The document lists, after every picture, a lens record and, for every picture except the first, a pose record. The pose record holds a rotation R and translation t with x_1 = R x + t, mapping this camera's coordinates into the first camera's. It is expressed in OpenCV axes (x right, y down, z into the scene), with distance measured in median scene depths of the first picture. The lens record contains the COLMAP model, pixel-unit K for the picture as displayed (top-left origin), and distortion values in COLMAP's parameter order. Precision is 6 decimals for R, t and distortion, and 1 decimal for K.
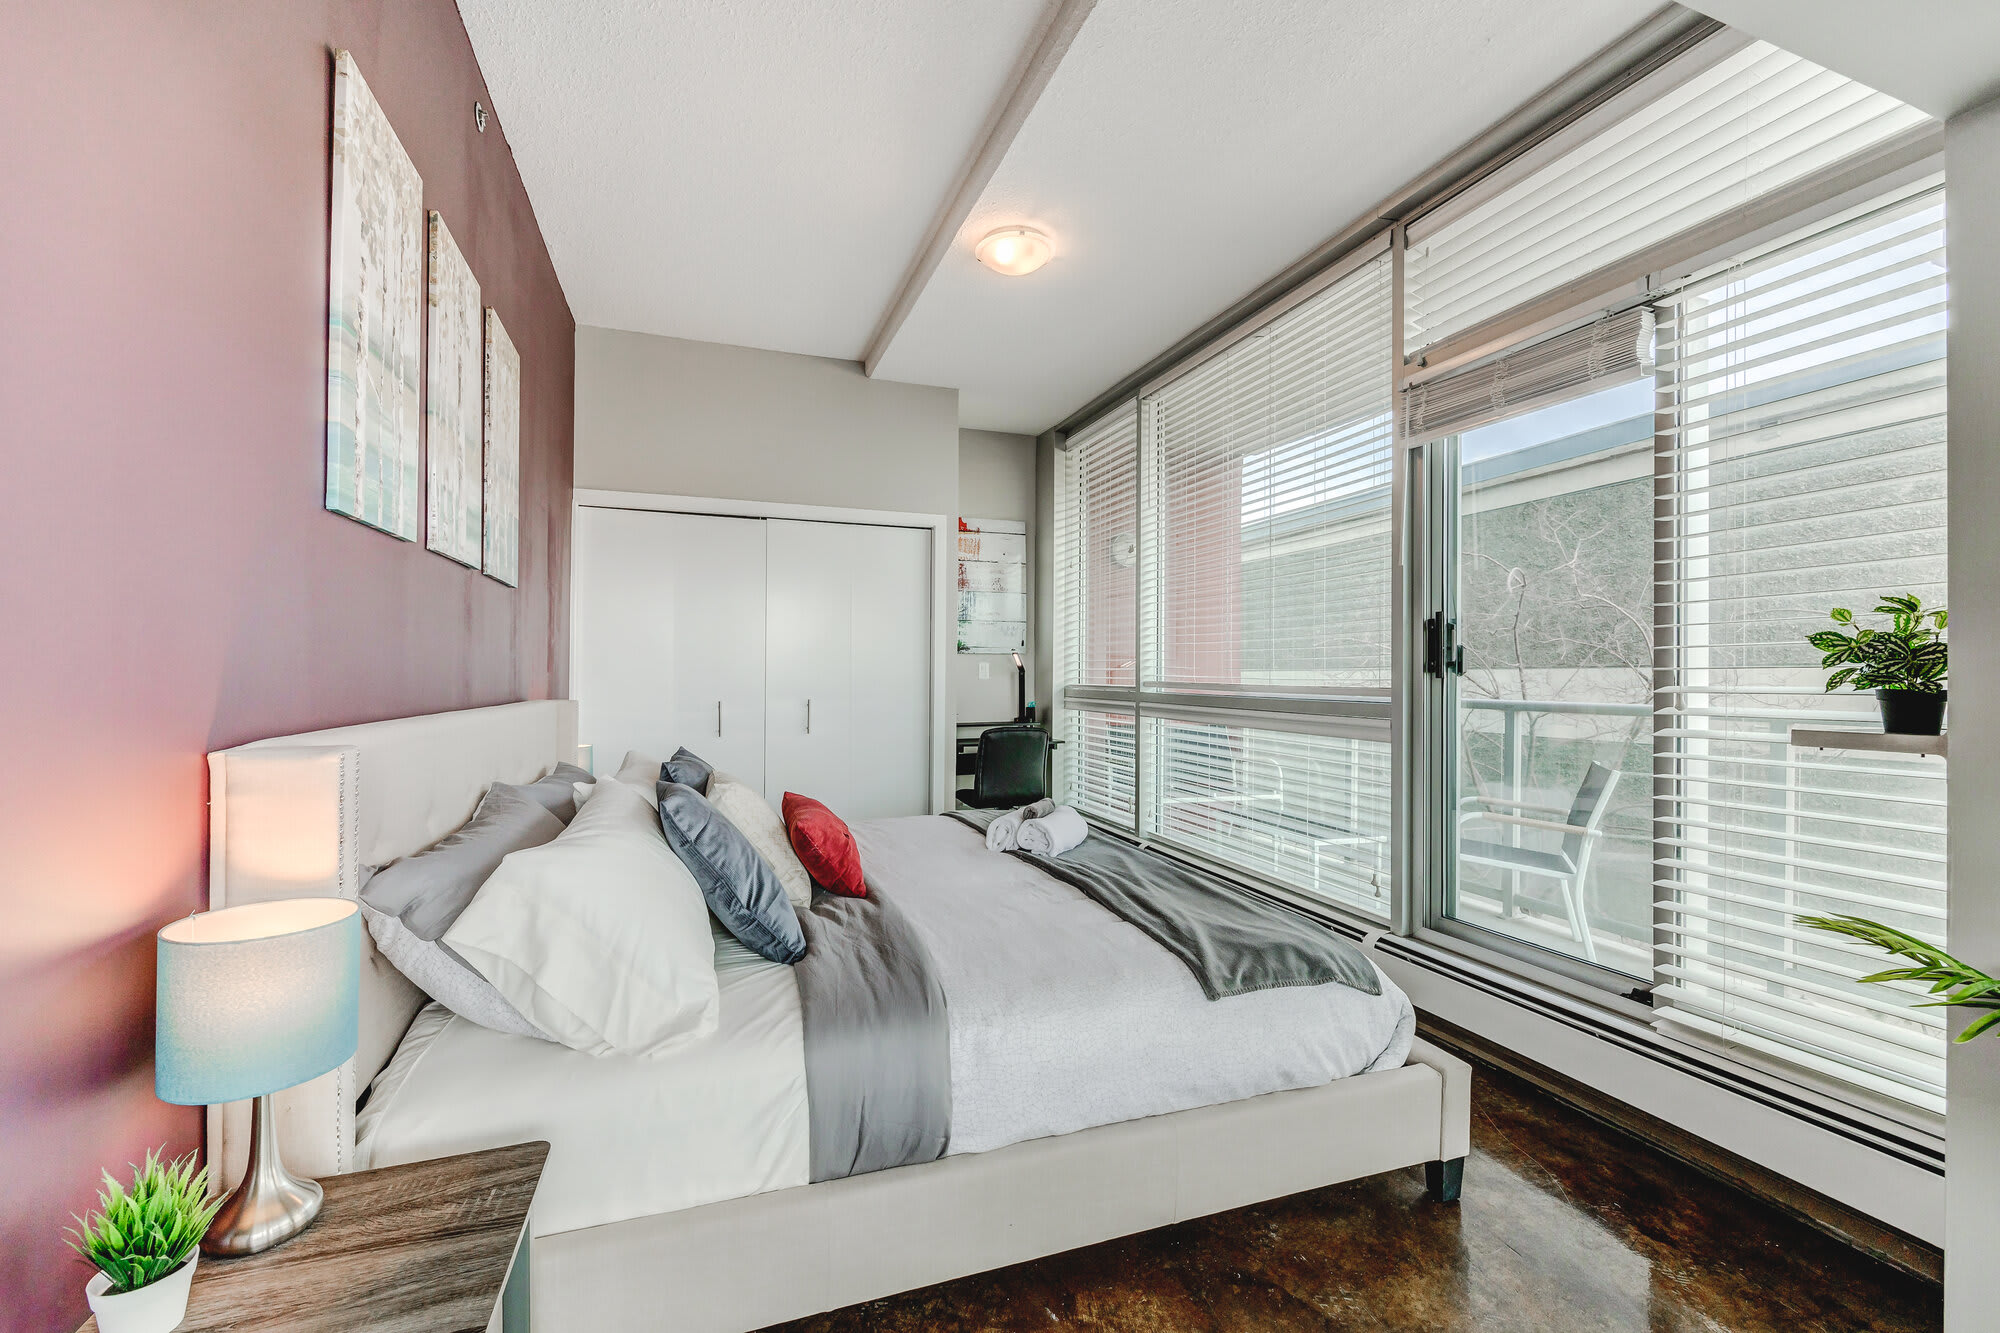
lens RADIAL K [[807.6, 0, 980.4], [0, 807.6, 675.7], [0, 0, 1]] dist [-0.000955, -0.000180]
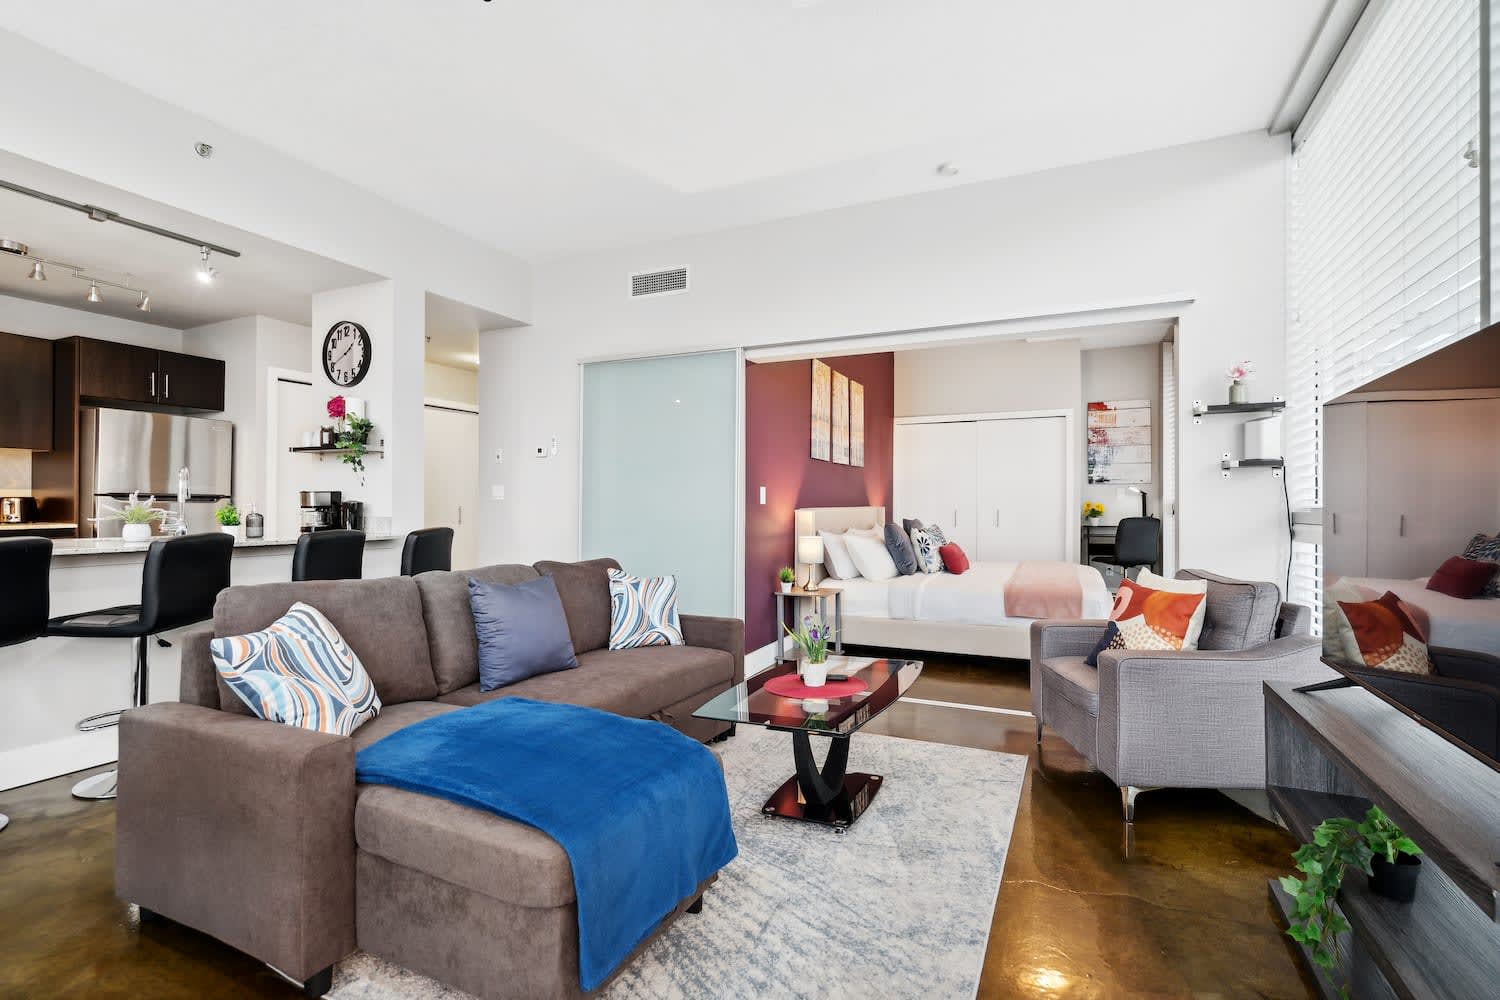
lens RADIAL K [[650.7, 0, 753.7], [0, 650.7, 508.5], [0, 0, 1]] dist [0.002572, 0.000288]
pose [[0.709378, 0.008701, -0.704775, 0.544464], [0.000062, 0.999923, 0.012407, 0.010215], [0.704828, -0.008844, 0.709323, -0.646849]]
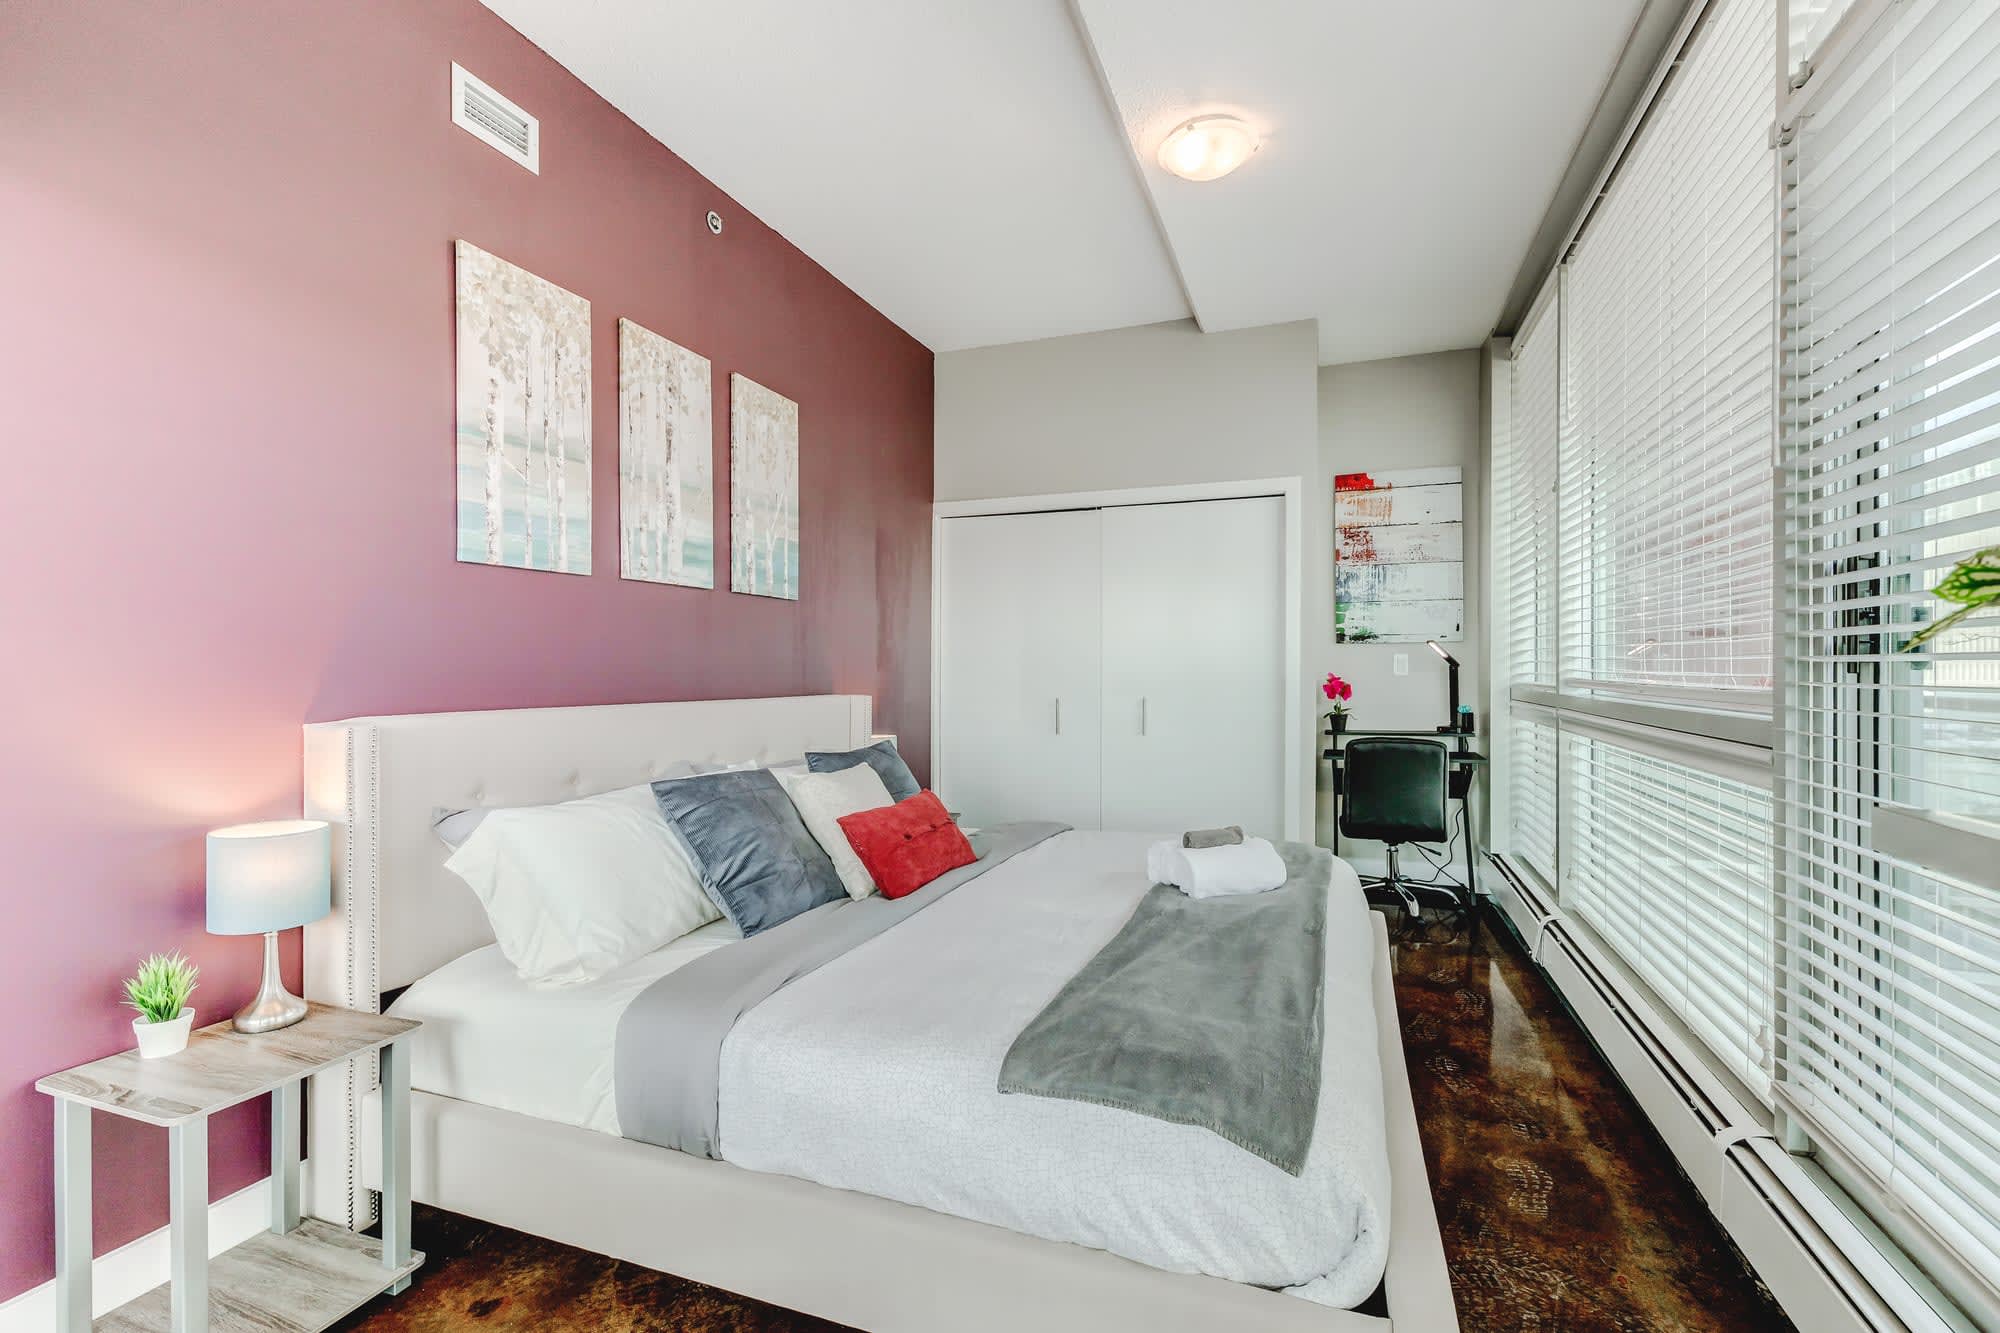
lens RADIAL K [[867.6, 0, 1005.0], [0, 867.6, 677.8], [0, 0, 1]] dist [0.002572, 0.000288]
pose [[0.775874, 0.002054, -0.630884, 0.309959], [0.004000, 0.999959, 0.008176, -0.002161], [0.630875, -0.008867, 0.775834, 0.134866]]
